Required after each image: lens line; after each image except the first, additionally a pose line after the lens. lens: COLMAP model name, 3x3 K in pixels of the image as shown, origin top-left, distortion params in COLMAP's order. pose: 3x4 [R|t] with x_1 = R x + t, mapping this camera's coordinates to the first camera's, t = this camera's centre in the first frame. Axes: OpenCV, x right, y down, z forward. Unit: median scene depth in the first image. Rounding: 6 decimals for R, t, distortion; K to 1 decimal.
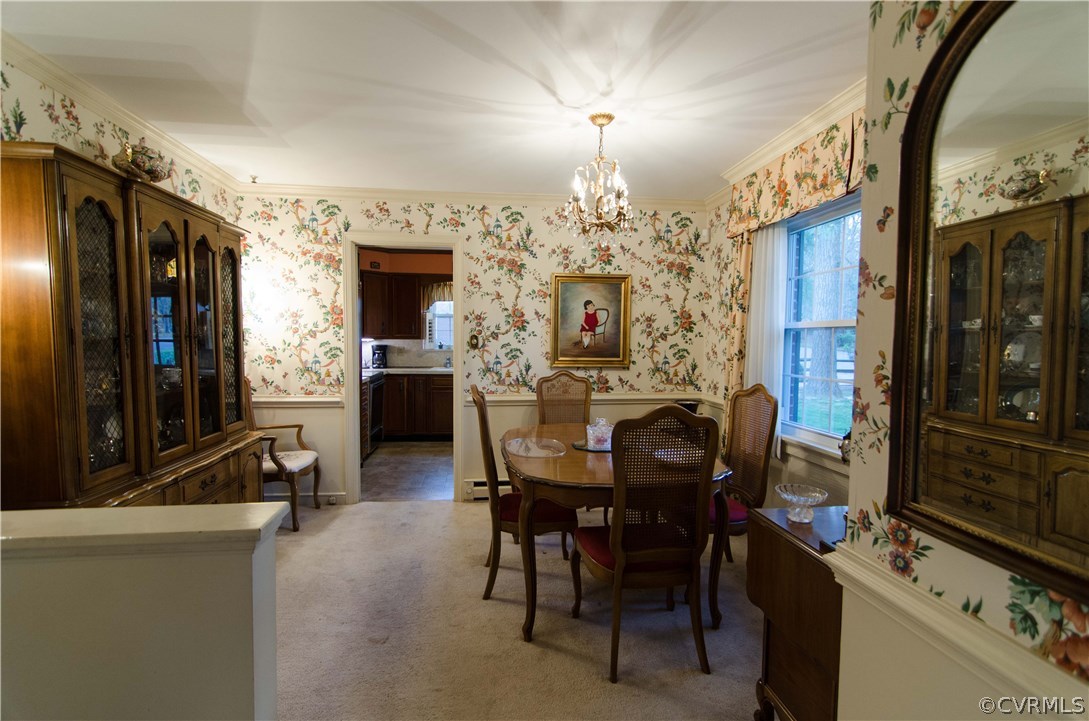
lens RADIAL K [[536.8, 0, 540.6], [0, 536.8, 363.7], [0, 0, 1]] dist [0.006270, 0.000402]
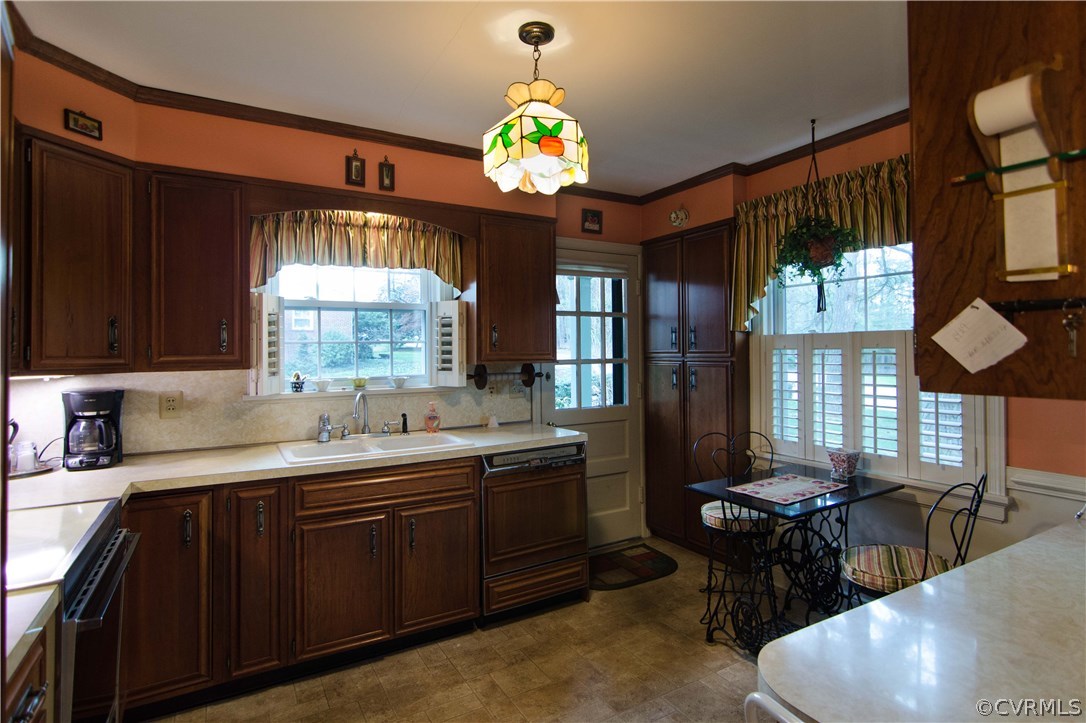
lens RADIAL K [[535.4, 0, 542.4], [0, 535.4, 360.5], [0, 0, 1]] dist [0.006270, 0.000402]
pose [[0.914176, -0.014986, 0.405040, -0.195770], [0.032960, 0.998755, -0.037439, -0.032594], [-0.403975, 0.047576, 0.913532, 0.633759]]
